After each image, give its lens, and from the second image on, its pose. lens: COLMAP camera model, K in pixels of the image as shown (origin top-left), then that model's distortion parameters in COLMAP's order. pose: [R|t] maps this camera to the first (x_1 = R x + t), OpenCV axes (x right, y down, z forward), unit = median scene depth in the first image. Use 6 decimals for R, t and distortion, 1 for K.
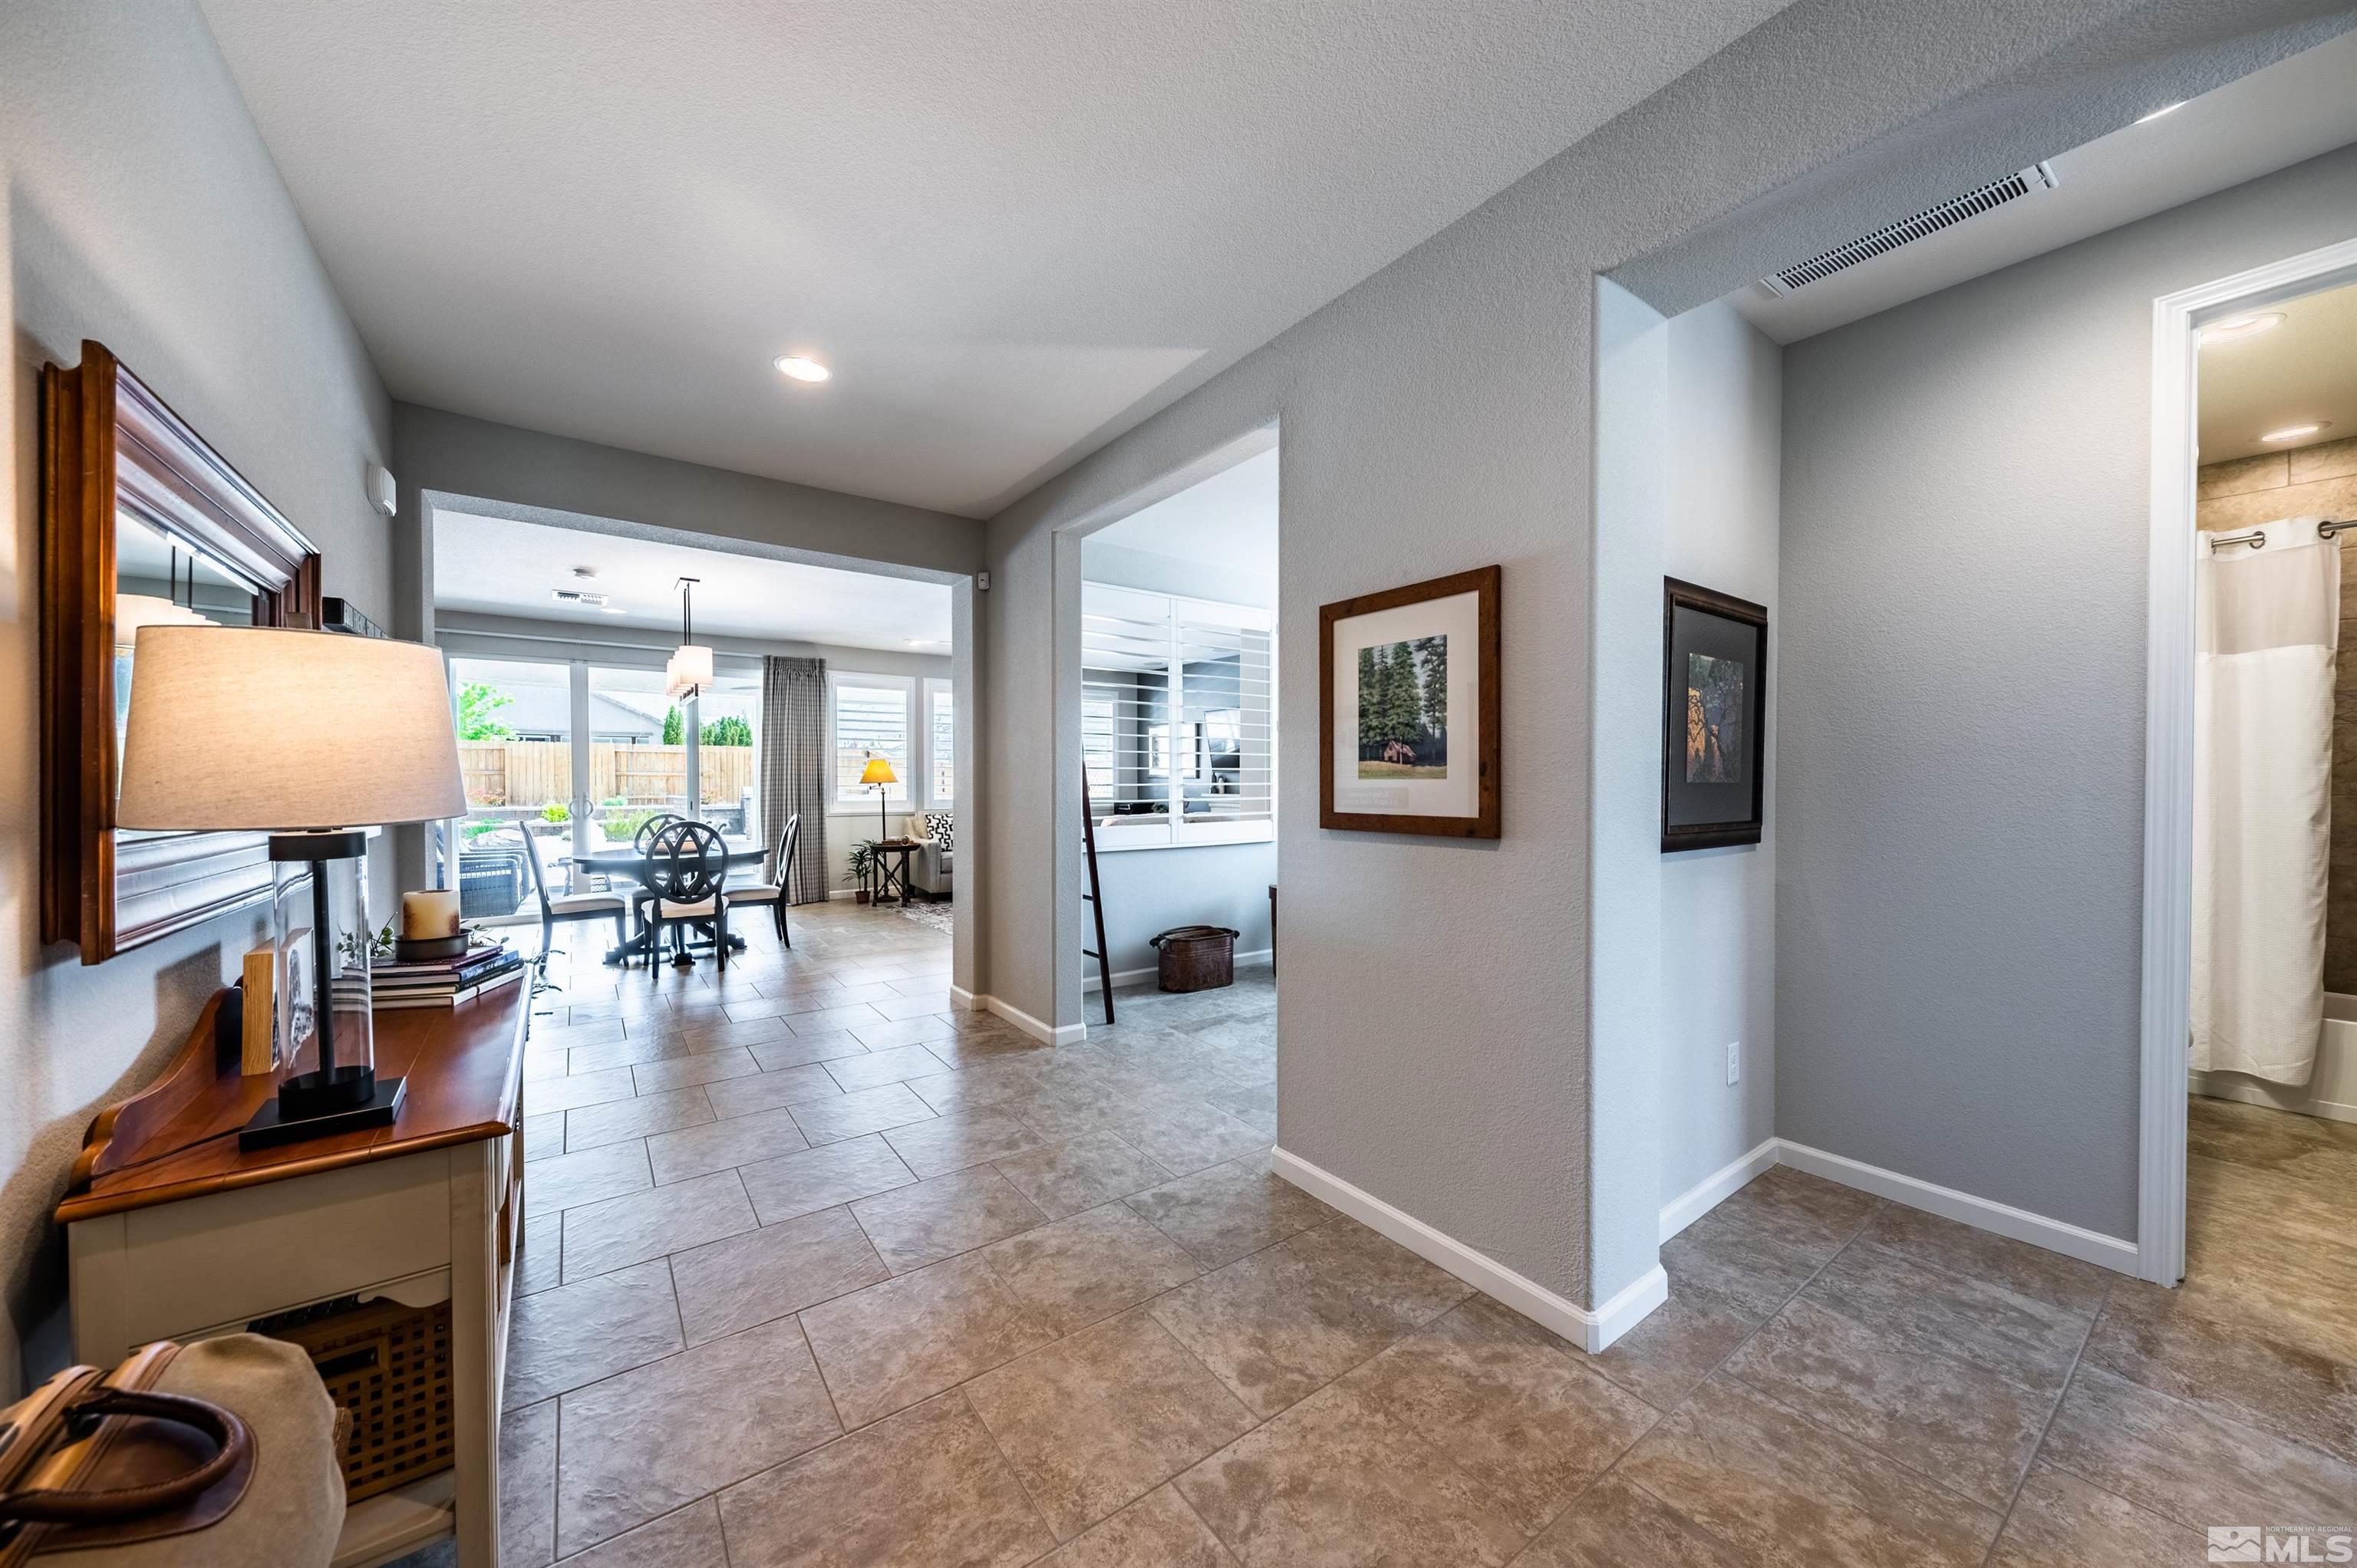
lens RADIAL K [[829.3, 0, 1184.8], [0, 829.3, 788.4], [0, 0, 1]] dist [0.009953, -0.004499]
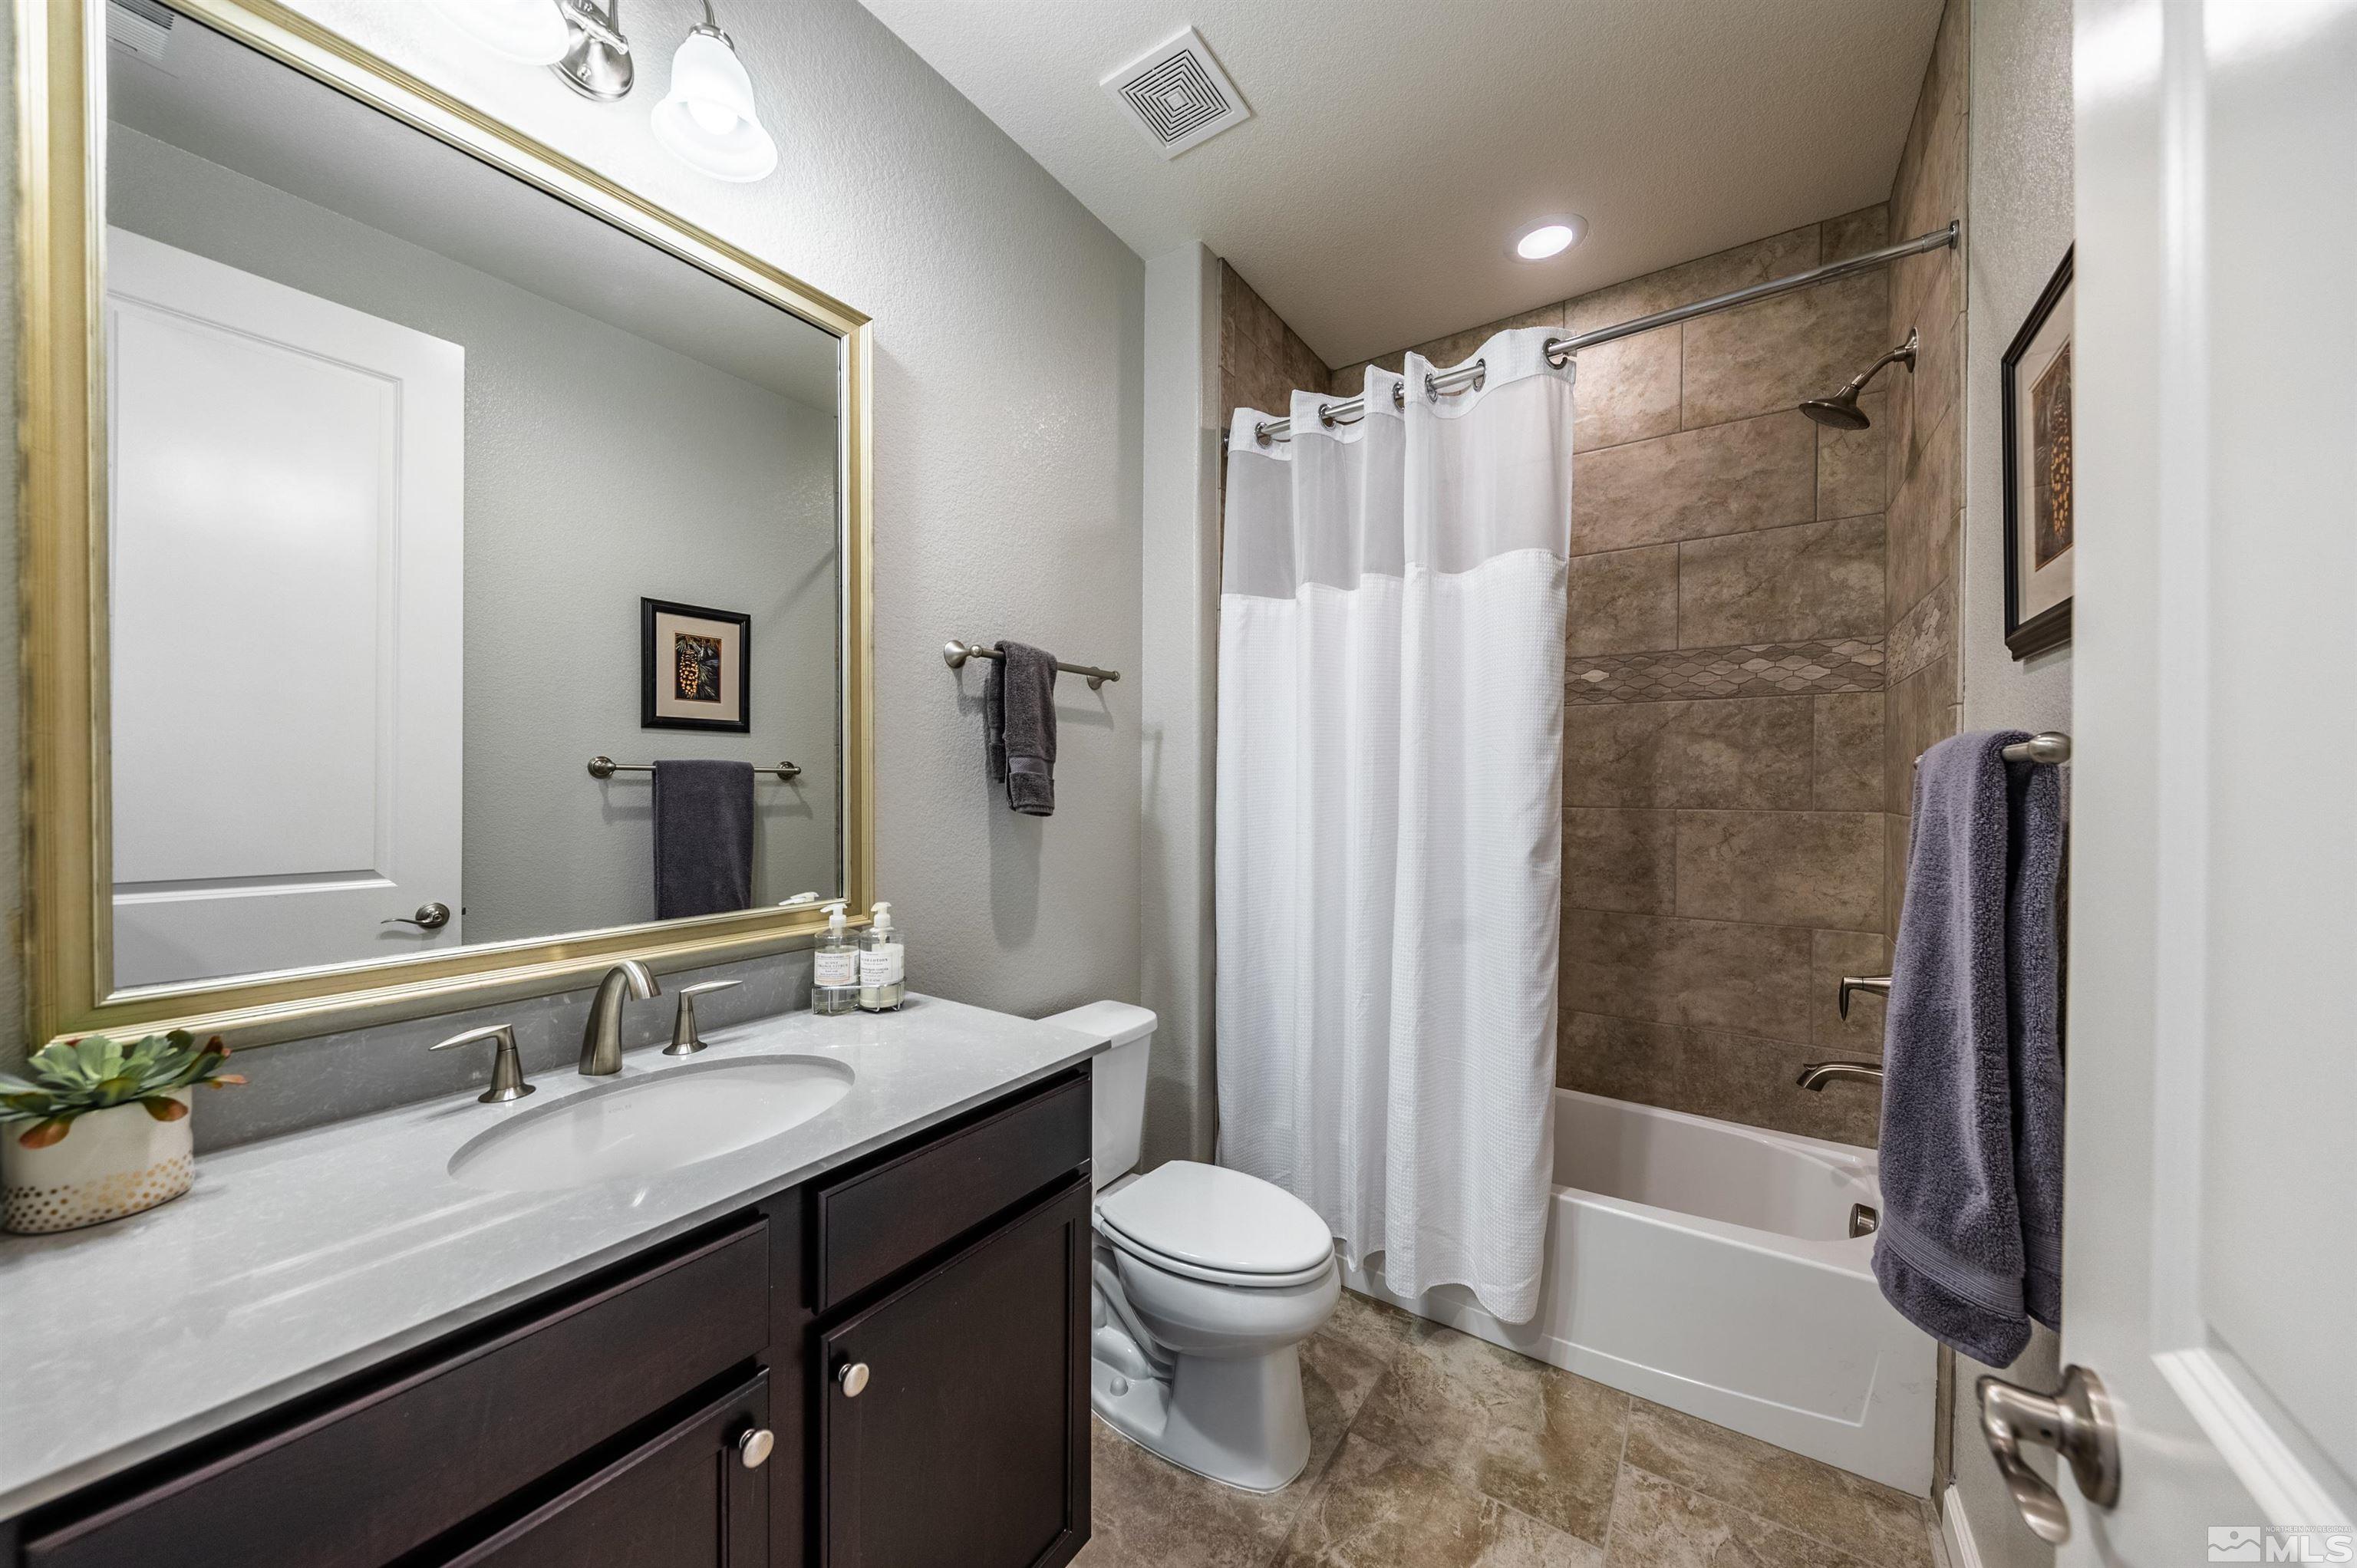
lens RADIAL K [[815.6, 0, 1174.7], [0, 815.6, 789.8], [0, 0, 1]] dist [0.014088, -0.007039]
pose [[-0.332666, -0.007098, 0.943018, -1.188408], [0.010123, 0.999887, 0.011097, 0.112860], [-0.942991, 0.013238, -0.332556, 0.340255]]
